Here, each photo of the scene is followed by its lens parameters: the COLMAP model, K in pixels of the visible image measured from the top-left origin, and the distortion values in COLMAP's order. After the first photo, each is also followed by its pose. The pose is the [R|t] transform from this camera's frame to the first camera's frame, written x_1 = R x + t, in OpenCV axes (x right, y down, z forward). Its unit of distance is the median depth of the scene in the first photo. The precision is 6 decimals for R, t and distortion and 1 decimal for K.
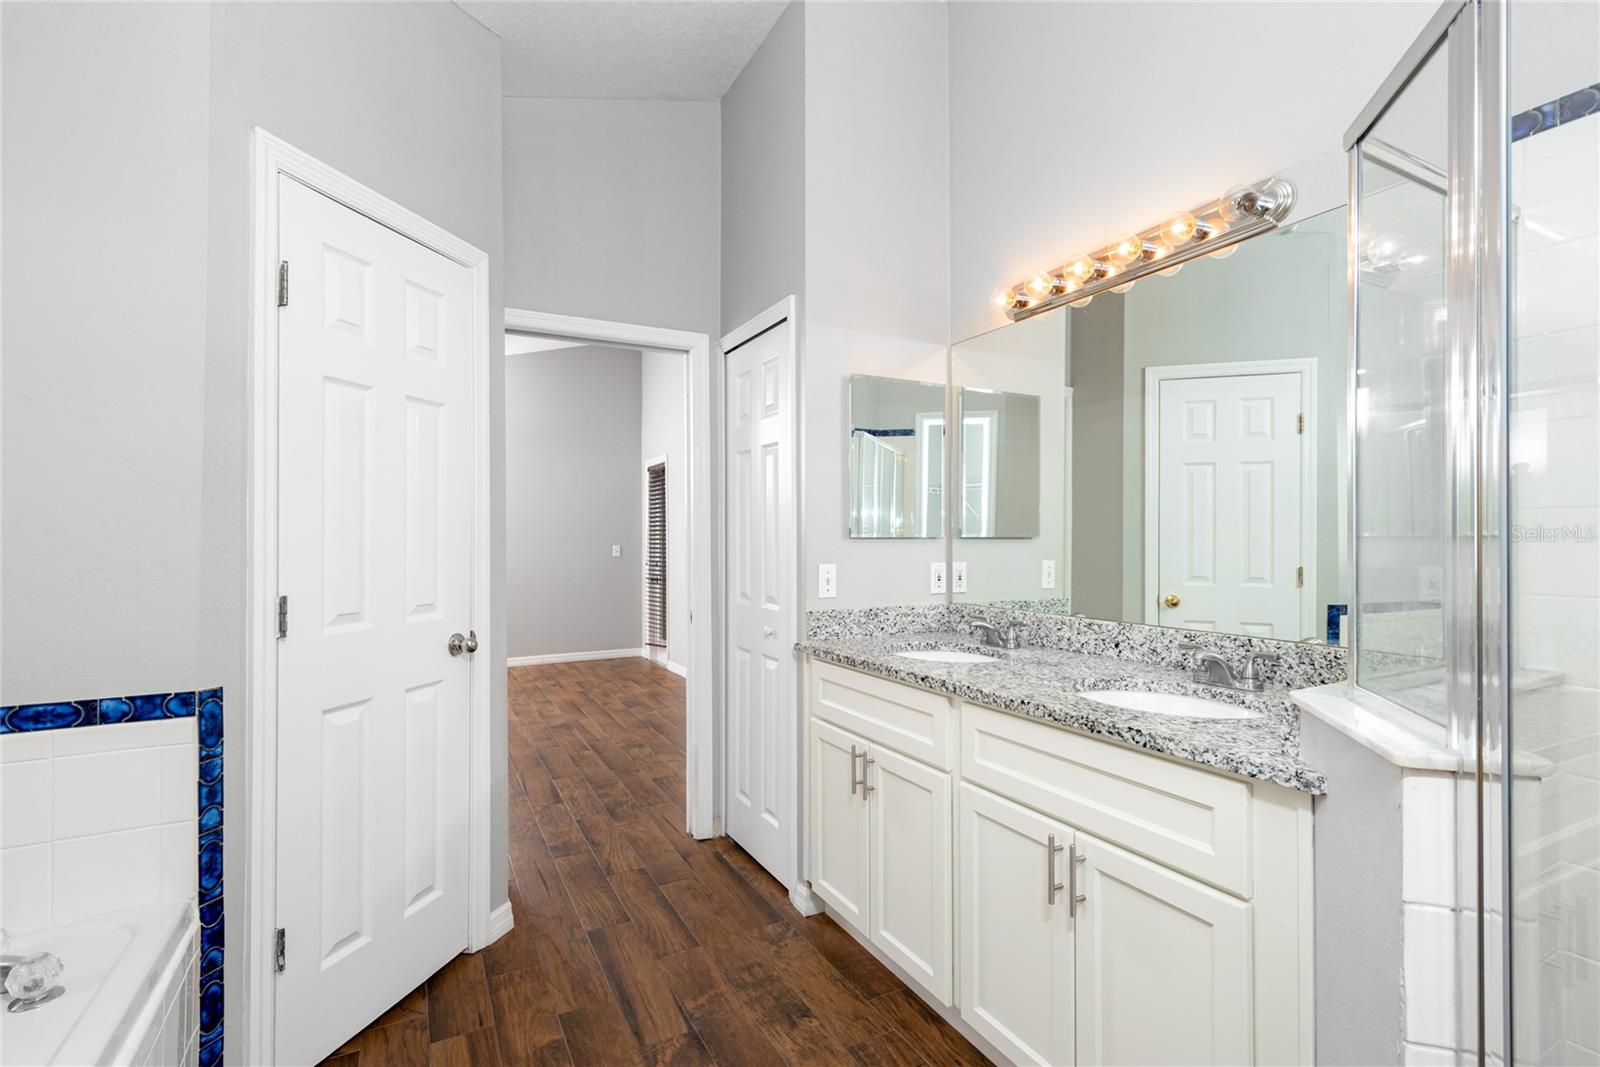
lens RADIAL K [[734.7, 0, 800.0], [0, 734.7, 533.5], [0, 0, 1]] dist [-0.001376, -0.000345]
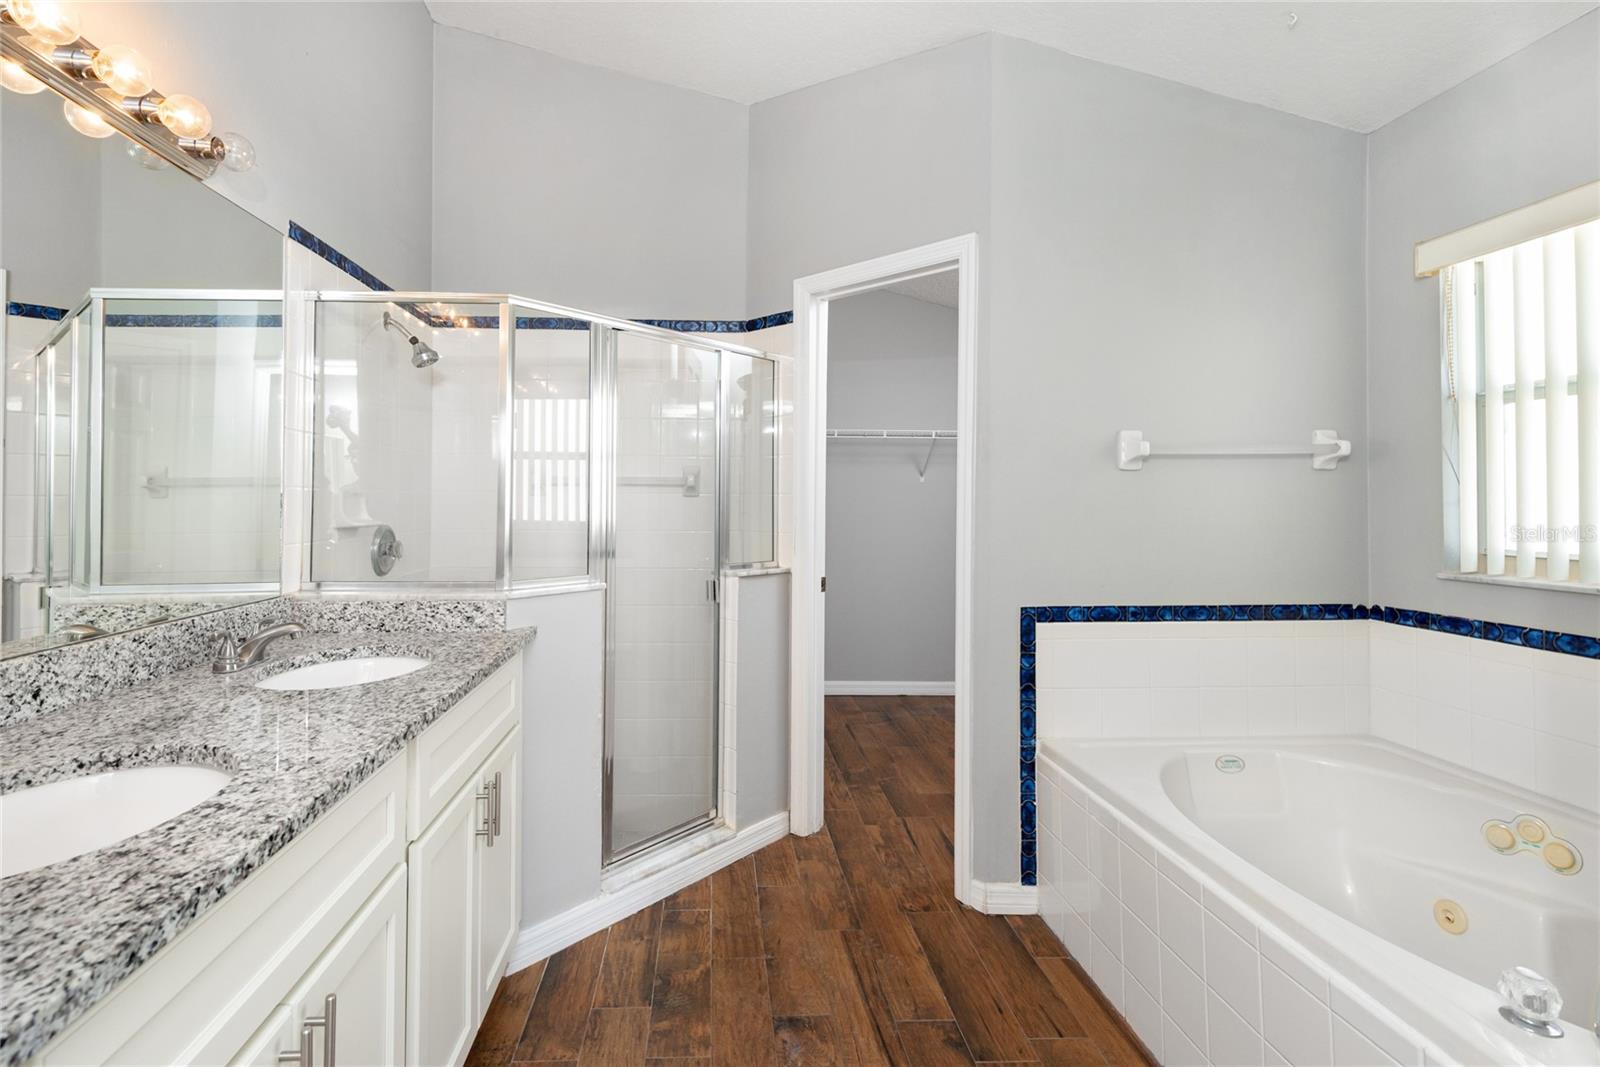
lens RADIAL K [[734.7, 0, 800.0], [0, 734.7, 533.5], [0, 0, 1]] dist [-0.001376, -0.000345]
pose [[-0.936642, -0.016526, 0.349898, -0.346587], [-0.003696, 0.999297, 0.037304, 0.002557], [-0.350269, 0.033648, -0.936045, 1.393308]]
